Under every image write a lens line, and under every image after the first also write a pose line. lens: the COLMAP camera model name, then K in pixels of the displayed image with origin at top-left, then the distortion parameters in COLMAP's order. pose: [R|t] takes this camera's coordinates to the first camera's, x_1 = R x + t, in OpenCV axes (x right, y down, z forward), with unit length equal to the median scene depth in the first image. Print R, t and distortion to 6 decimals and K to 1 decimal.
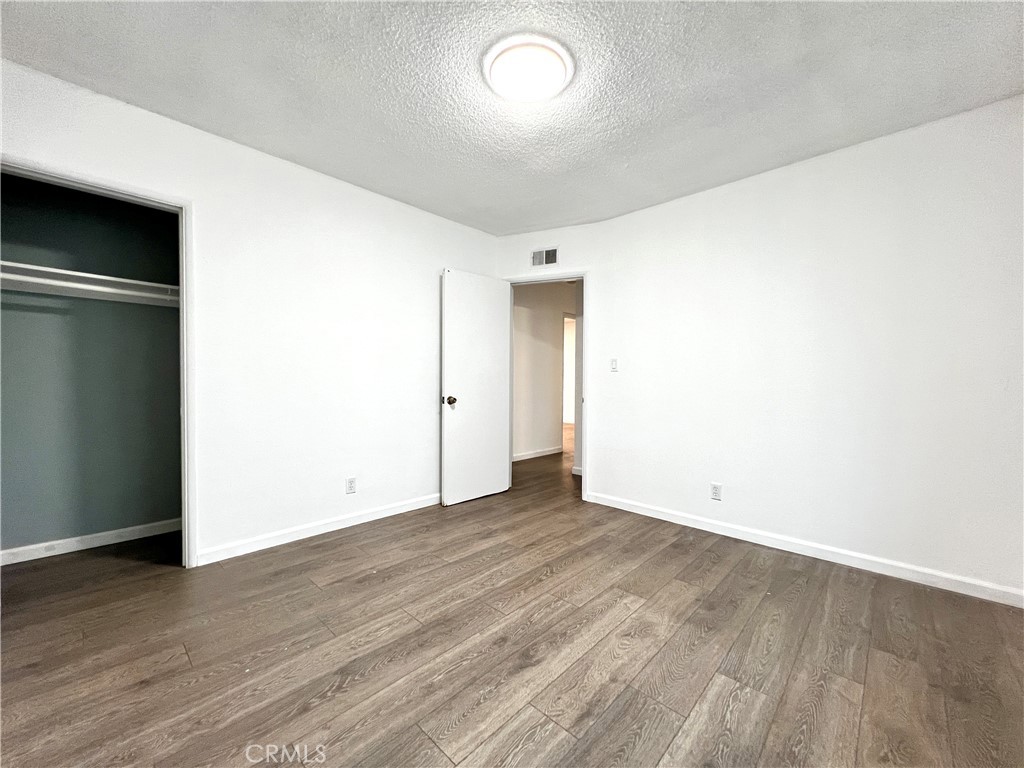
lens RADIAL K [[409.8, 0, 512.4], [0, 409.8, 382.7], [0, 0, 1]] dist [-0.000227, 0.000722]
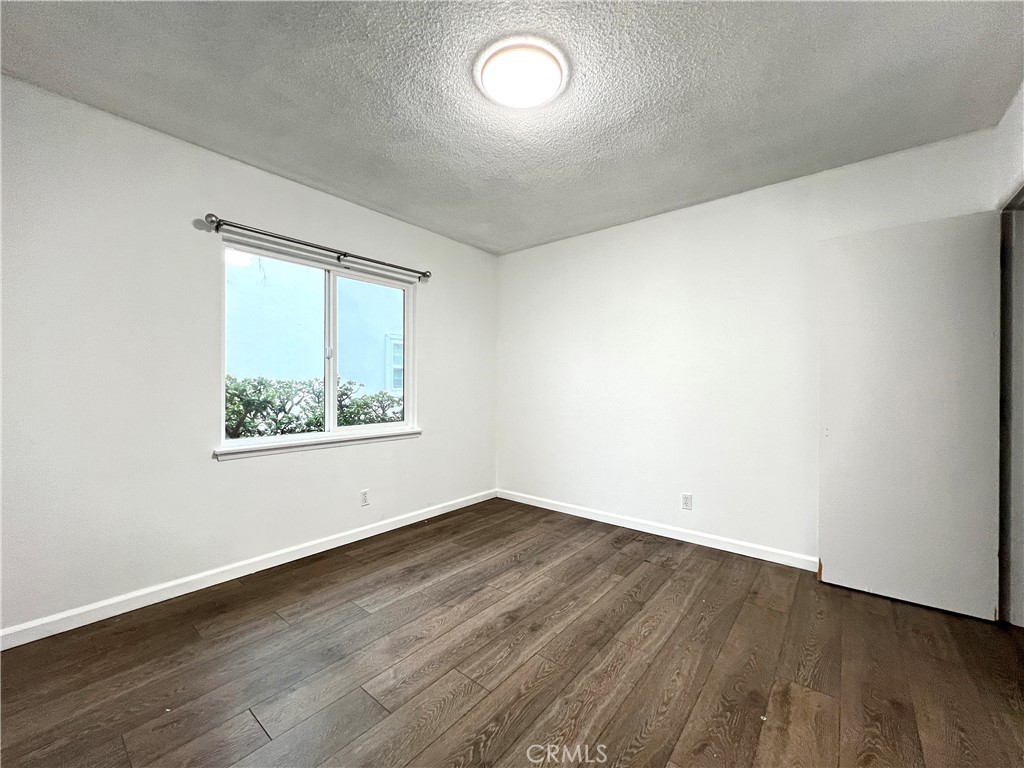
lens RADIAL K [[409.8, 0, 511.6], [0, 409.8, 384.4], [0, 0, 1]] dist [-0.000227, 0.000722]
pose [[-0.997376, -0.012182, -0.071366, 0.125625], [-0.012905, 0.999870, 0.009678, -0.059902], [0.071239, 0.010574, -0.997403, 2.078549]]
